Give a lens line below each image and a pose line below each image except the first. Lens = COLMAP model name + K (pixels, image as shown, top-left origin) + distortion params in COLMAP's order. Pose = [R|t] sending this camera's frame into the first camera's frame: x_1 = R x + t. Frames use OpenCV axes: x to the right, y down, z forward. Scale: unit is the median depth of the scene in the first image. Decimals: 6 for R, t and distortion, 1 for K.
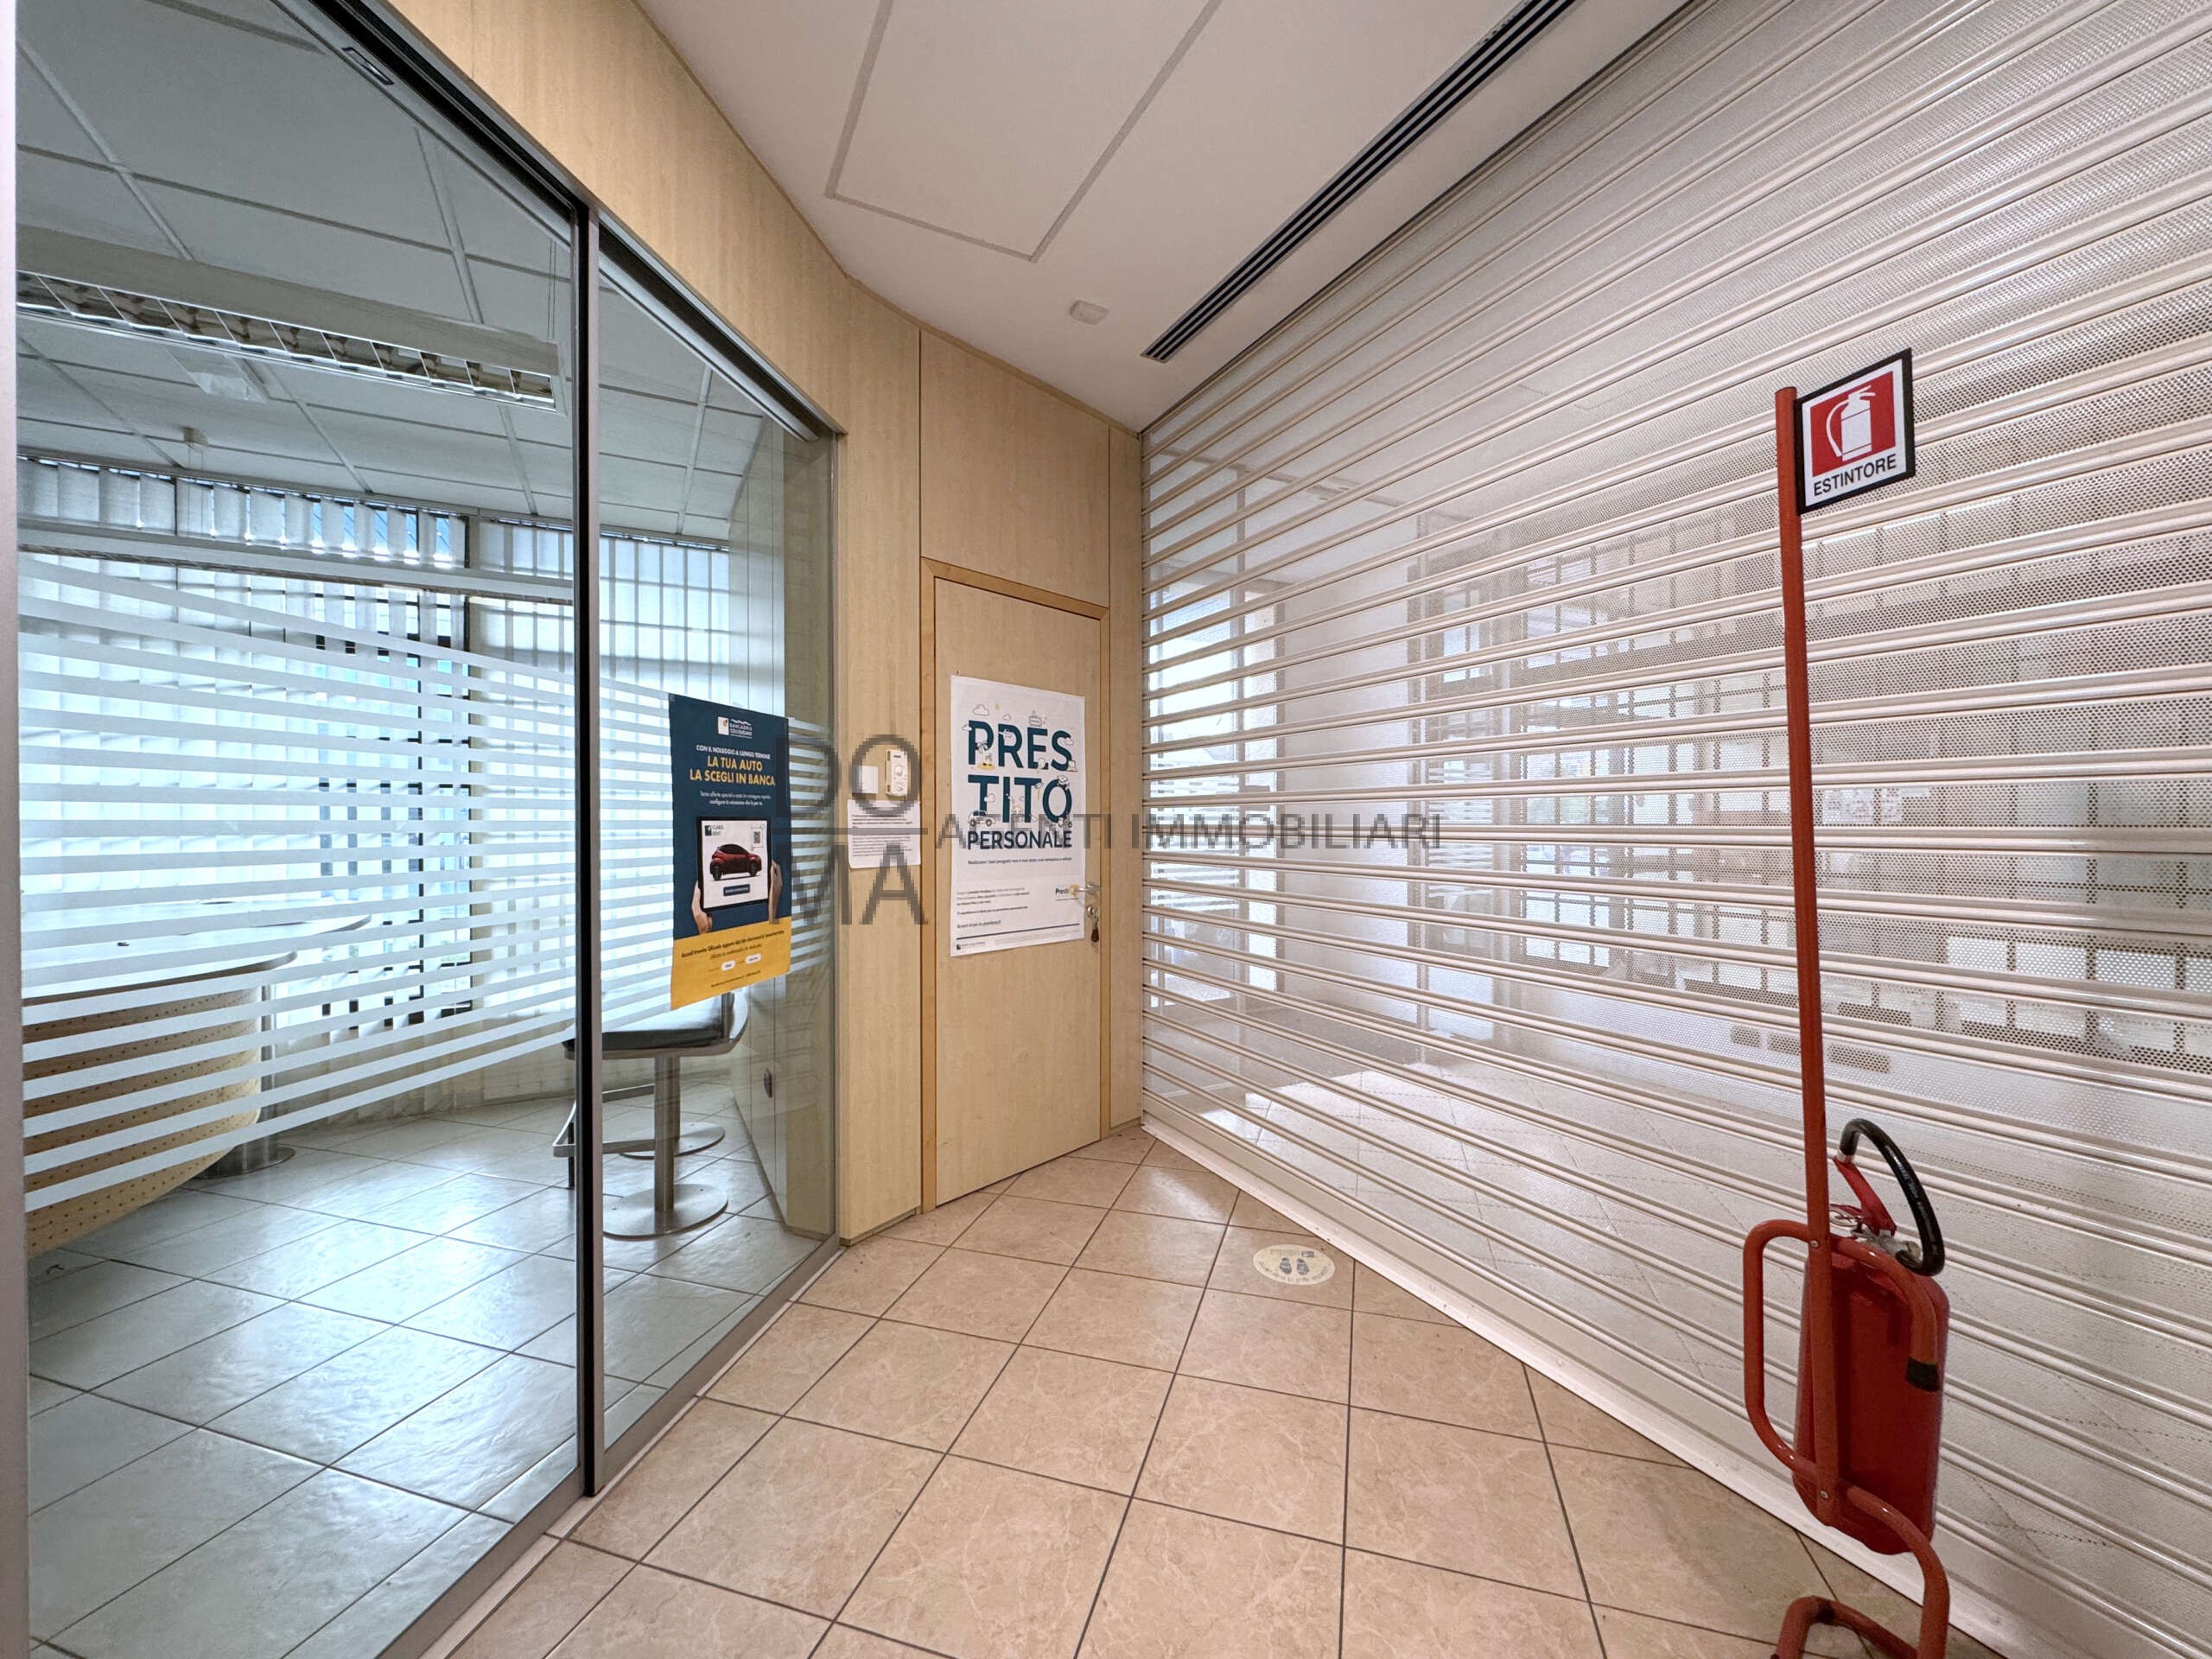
lens RADIAL K [[874.6, 0, 1102.8], [0, 874.6, 826.9], [0, 0, 1]] dist [-0.002753, 0.000091]
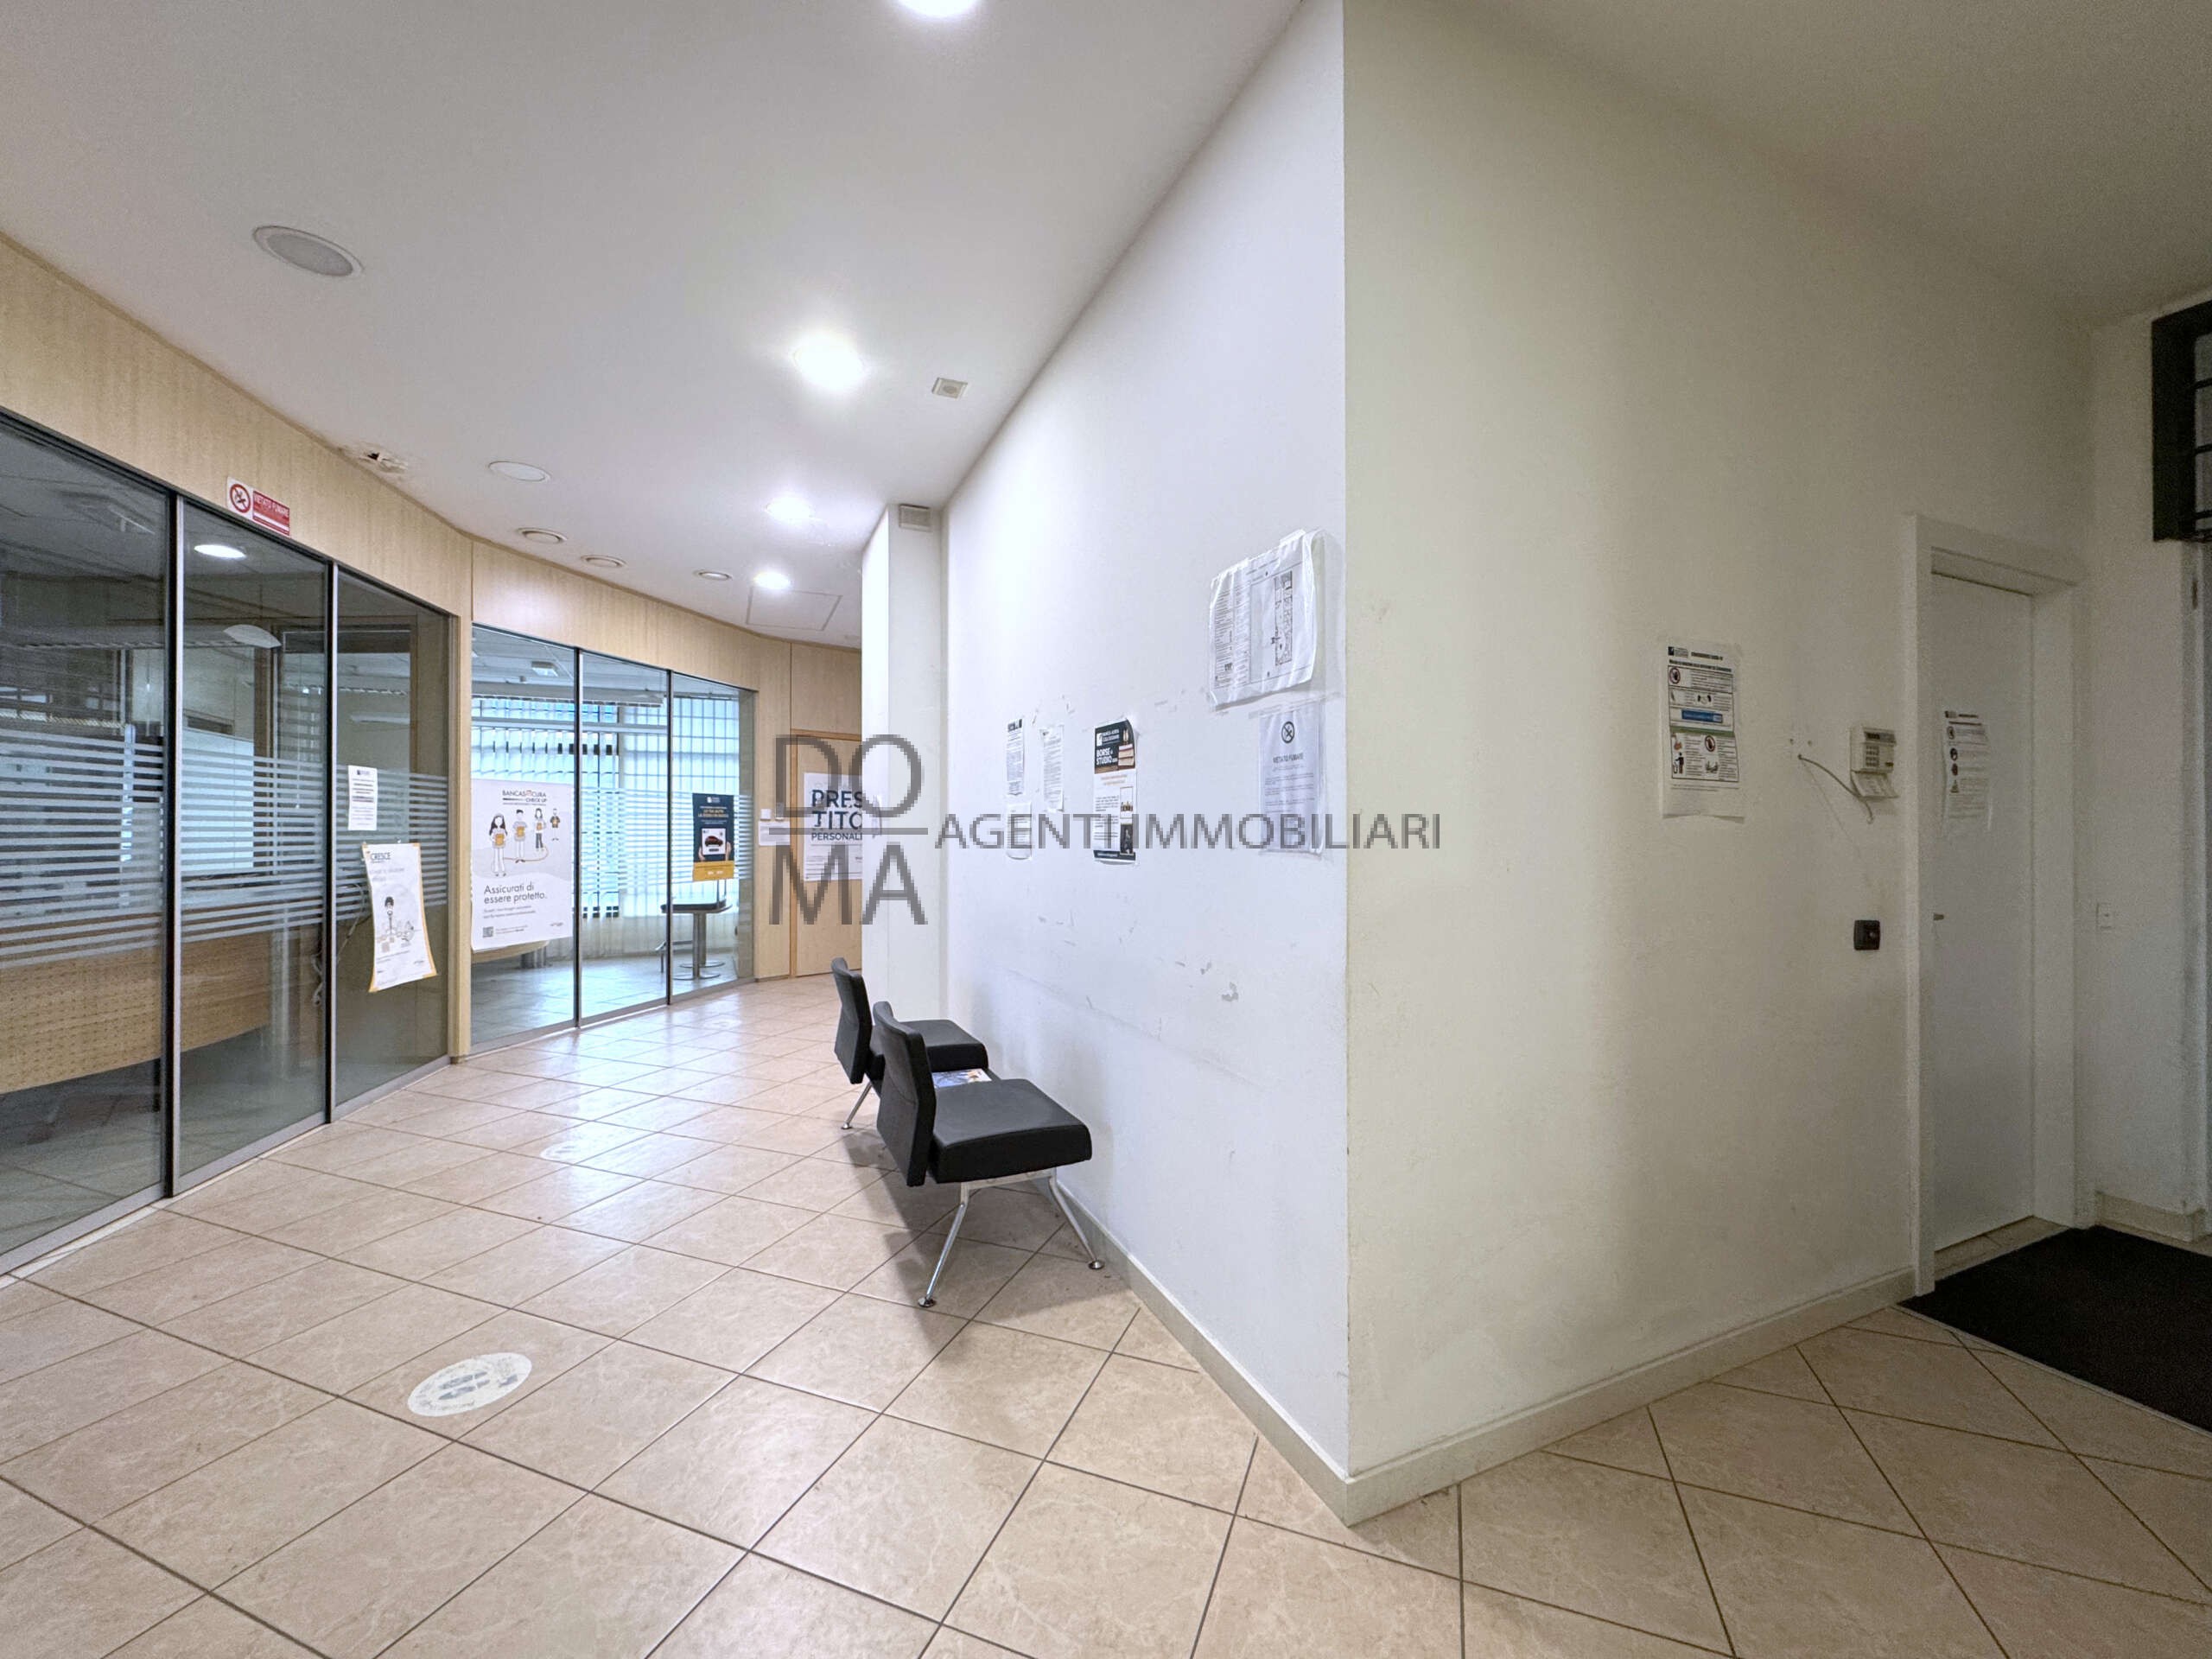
lens RADIAL K [[874.6, 0, 1102.8], [0, 874.6, 826.9], [0, 0, 1]] dist [-0.002753, 0.000091]
pose [[0.997561, -0.000597, -0.069791, 1.145714], [-0.000095, 0.999951, -0.009922, 0.016818], [0.069793, 0.009905, 0.997512, -1.961495]]
